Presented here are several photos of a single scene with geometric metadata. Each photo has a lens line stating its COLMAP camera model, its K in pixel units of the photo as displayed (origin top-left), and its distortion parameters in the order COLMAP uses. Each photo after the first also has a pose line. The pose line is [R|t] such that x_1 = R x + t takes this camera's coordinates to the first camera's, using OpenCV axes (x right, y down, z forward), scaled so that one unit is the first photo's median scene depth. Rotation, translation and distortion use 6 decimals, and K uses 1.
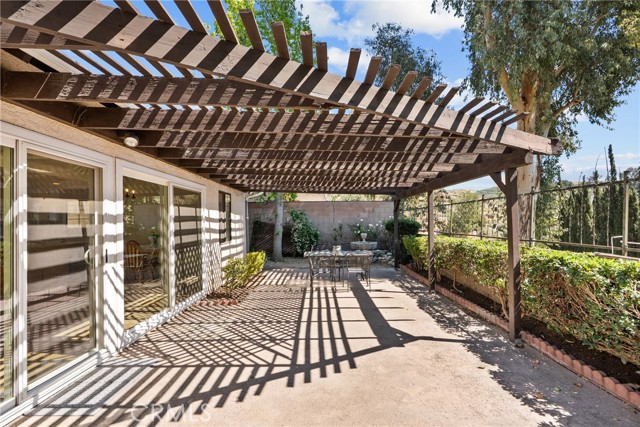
lens RADIAL K [[288.8, 0, 317.9], [0, 288.8, 215.1], [0, 0, 1]] dist [0.003880, 0.000787]
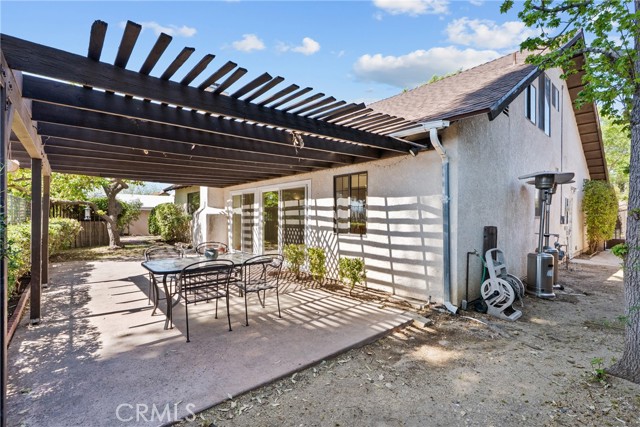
lens RADIAL K [[288.8, 0, 317.9], [0, 288.8, 215.1], [0, 0, 1]] dist [0.003880, 0.000787]
pose [[-0.754733, 0.012935, -0.655905, 0.555766], [0.023657, 0.999692, -0.007508, 0.084651], [0.655606, -0.021183, -0.754806, 3.031990]]
